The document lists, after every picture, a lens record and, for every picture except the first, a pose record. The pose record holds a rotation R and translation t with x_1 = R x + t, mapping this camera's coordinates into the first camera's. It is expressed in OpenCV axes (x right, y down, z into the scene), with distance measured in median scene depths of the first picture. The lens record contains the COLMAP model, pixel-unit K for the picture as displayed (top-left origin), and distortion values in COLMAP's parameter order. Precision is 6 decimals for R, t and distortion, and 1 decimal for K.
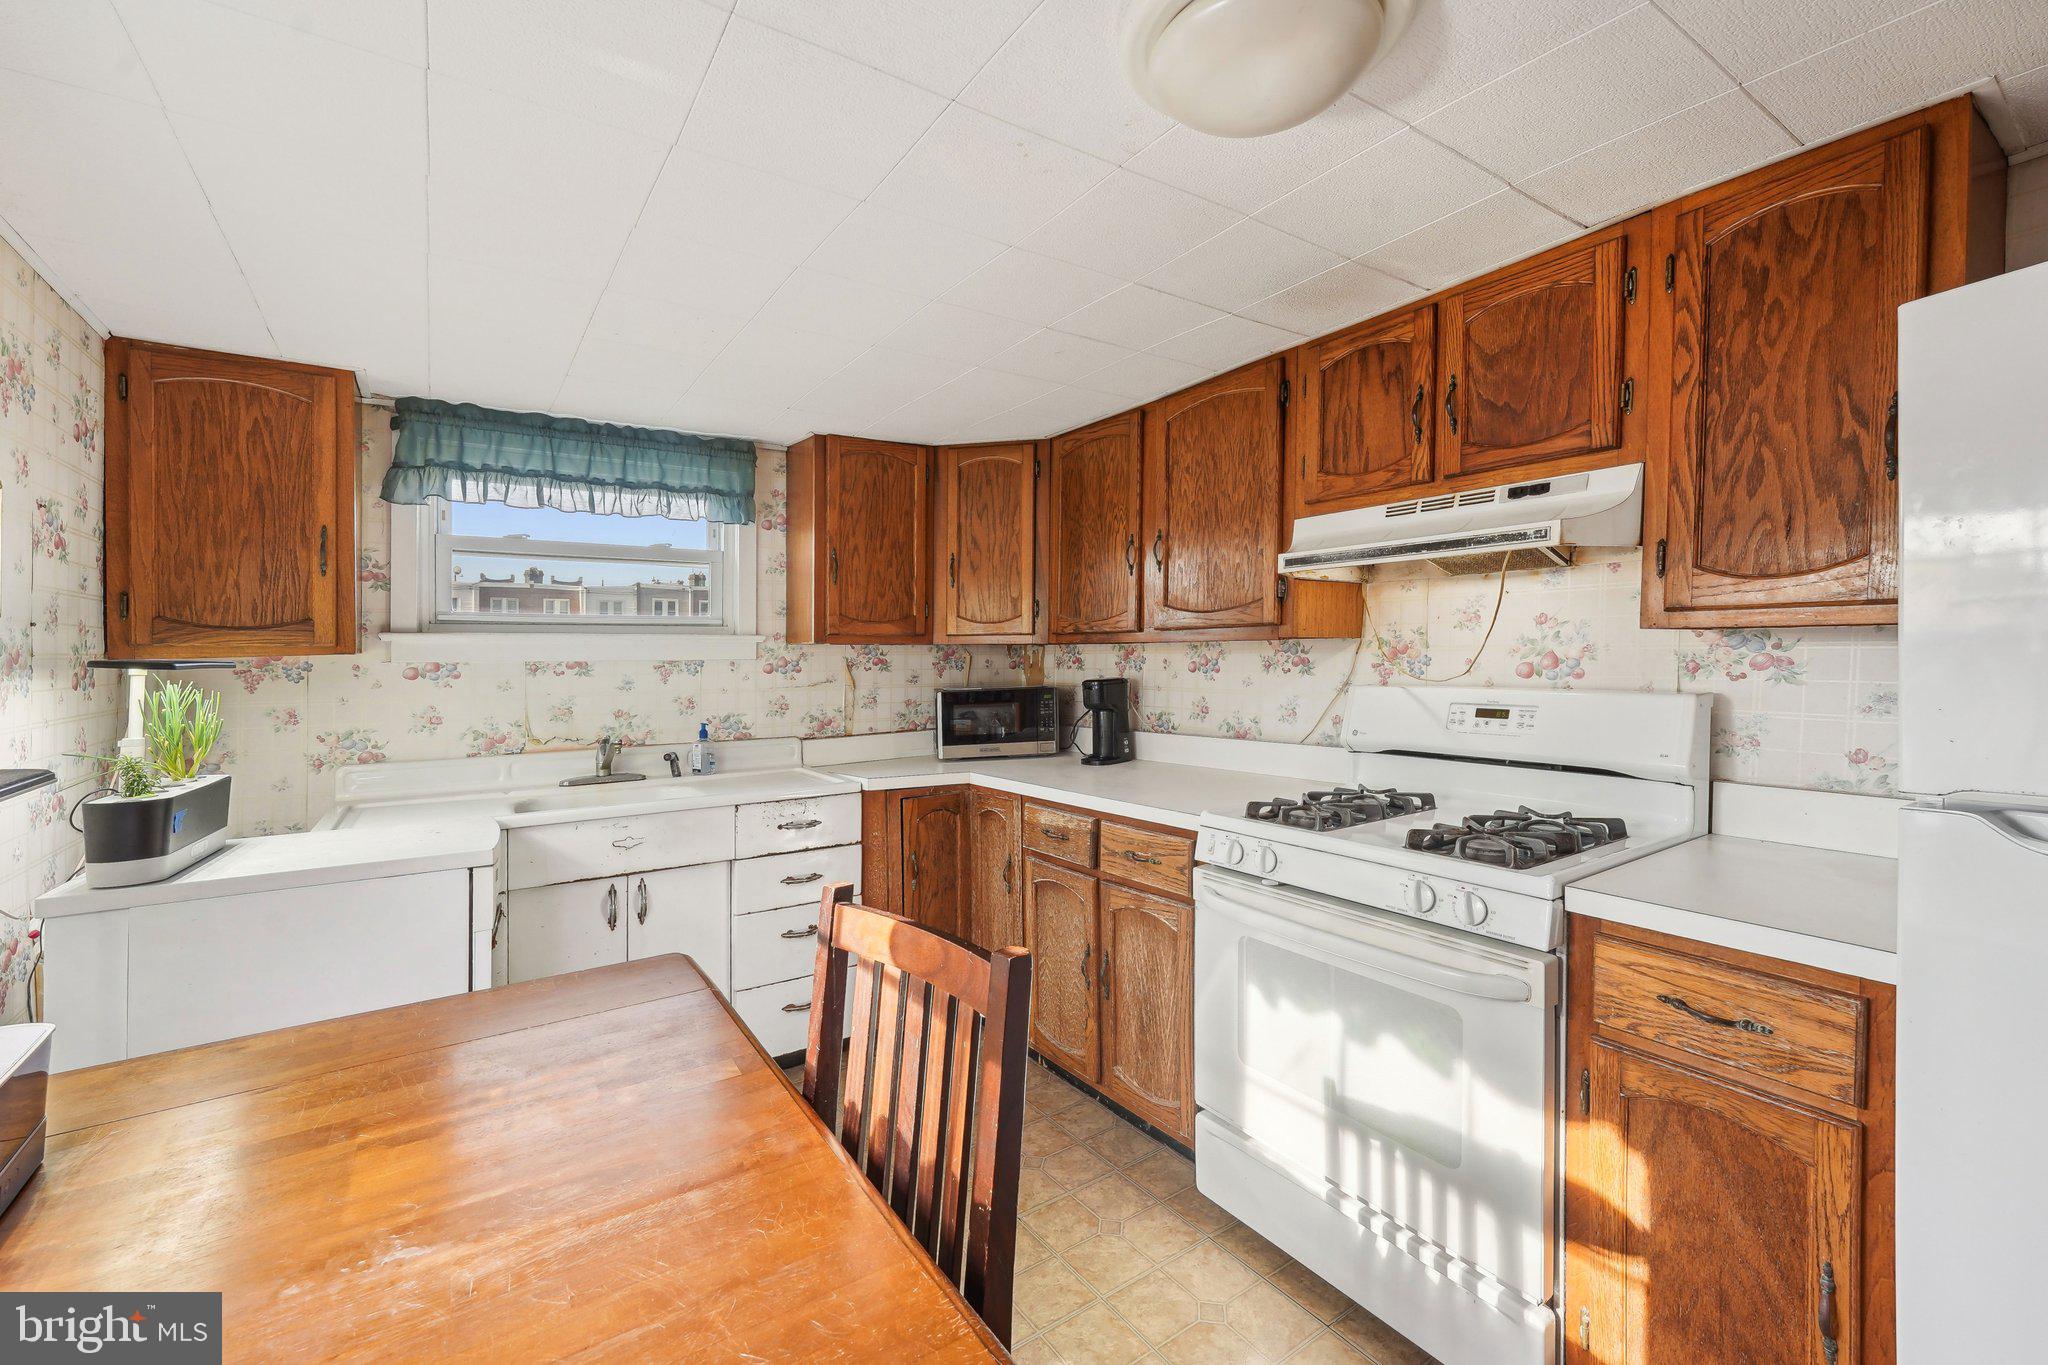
lens RADIAL K [[843.7, 0, 1026.1], [0, 843.7, 663.7], [0, 0, 1]] dist [0.009512, 0.000303]
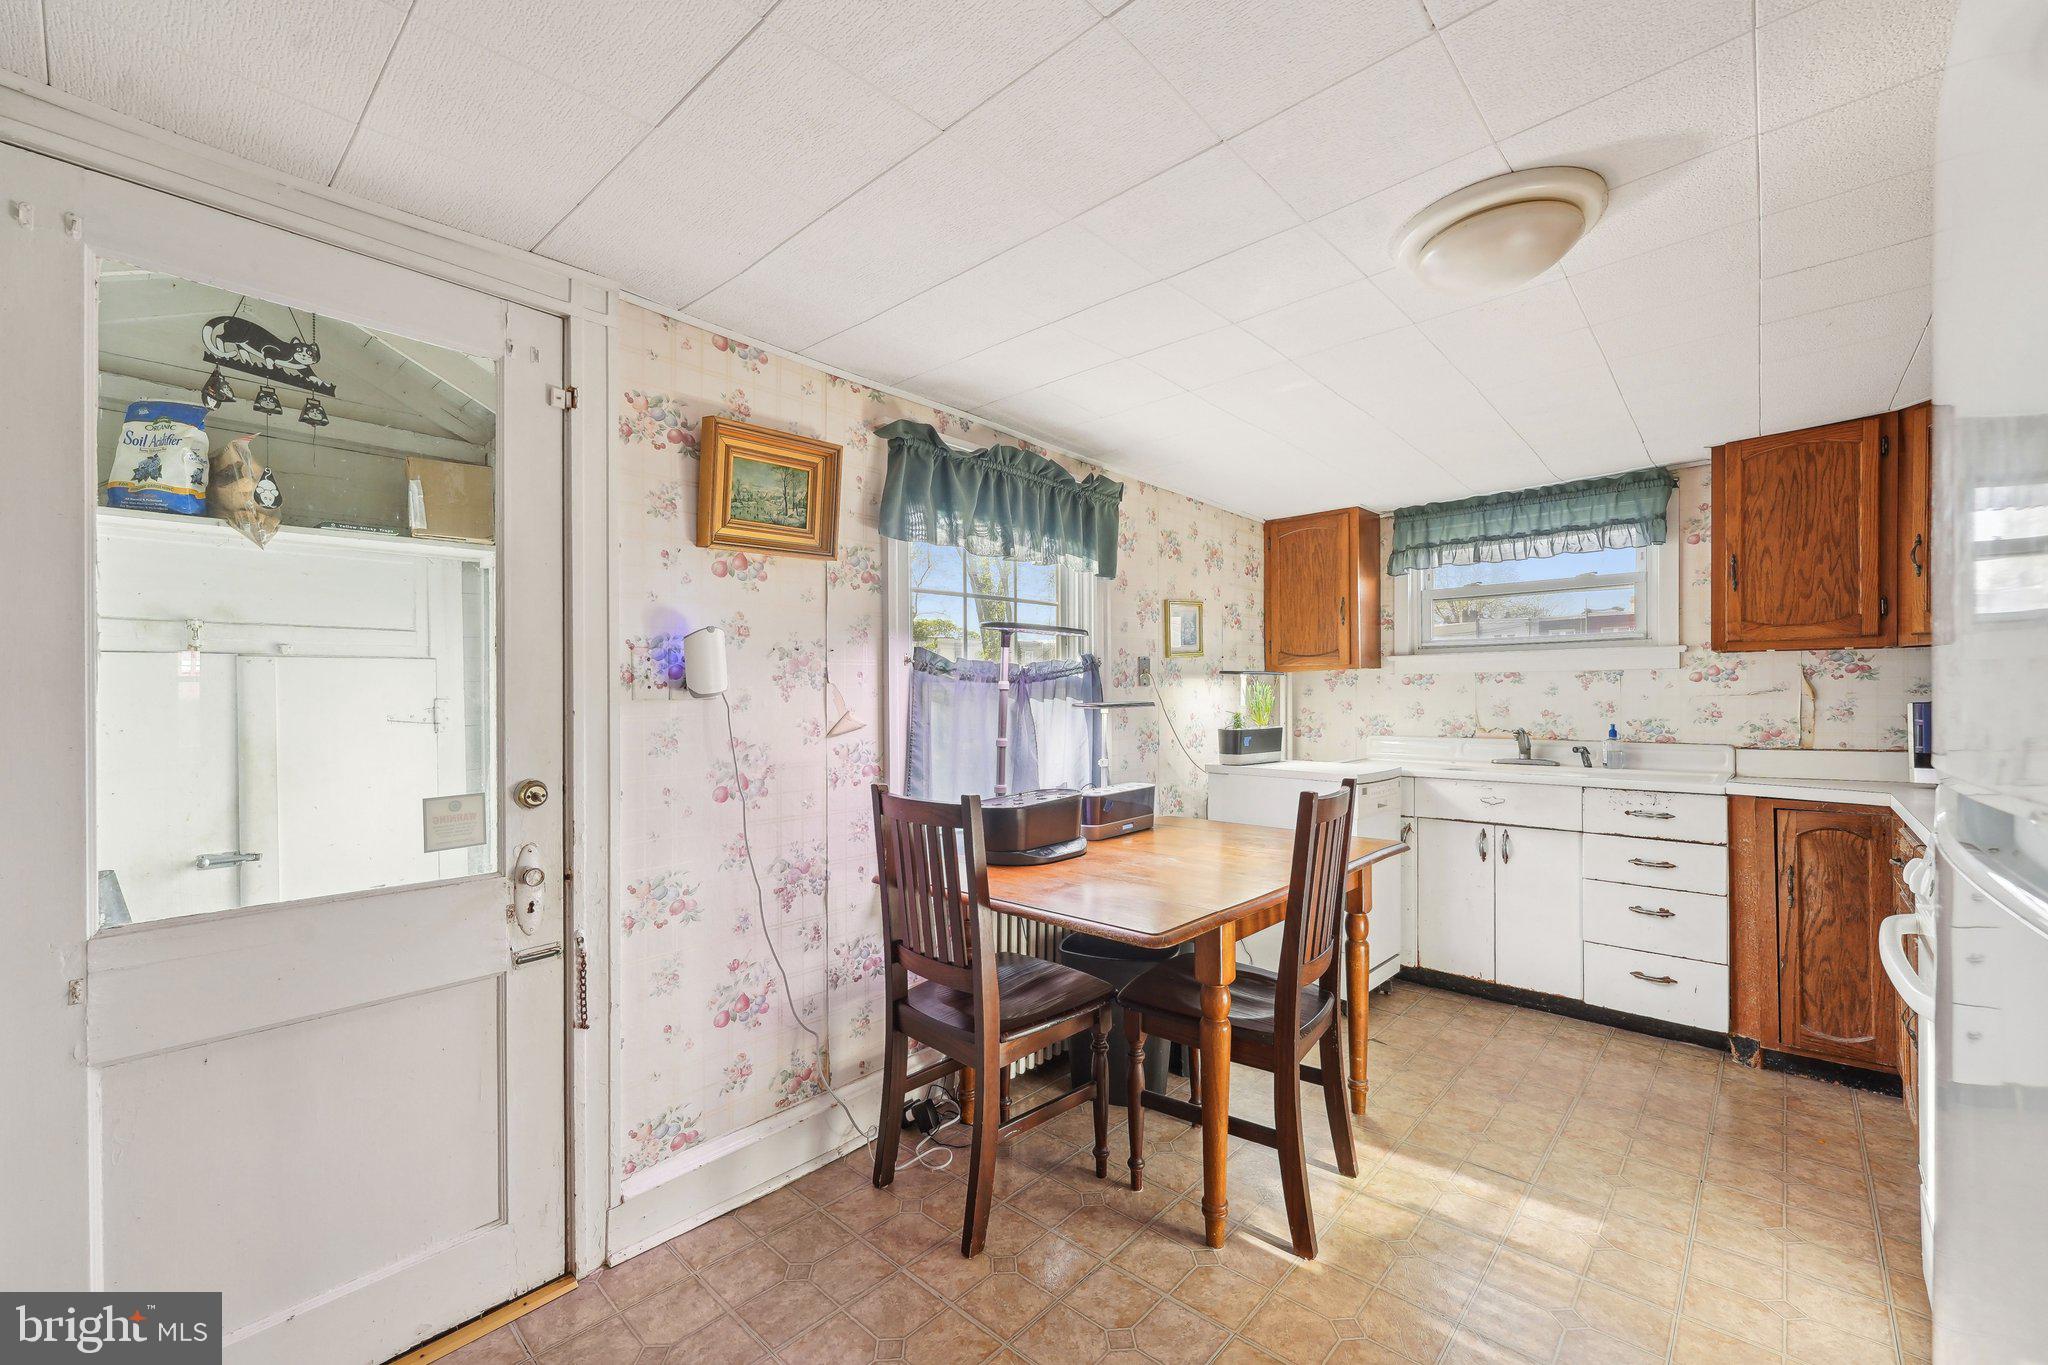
lens RADIAL K [[843.7, 0, 1023.1], [0, 843.7, 689.1], [0, 0, 1]] dist [0.009512, 0.000303]
pose [[0.232068, -0.000460, -0.972699, 0.599750], [-0.005031, 0.999986, -0.001674, 0.030854], [0.972686, 0.005282, 0.232063, -0.058125]]
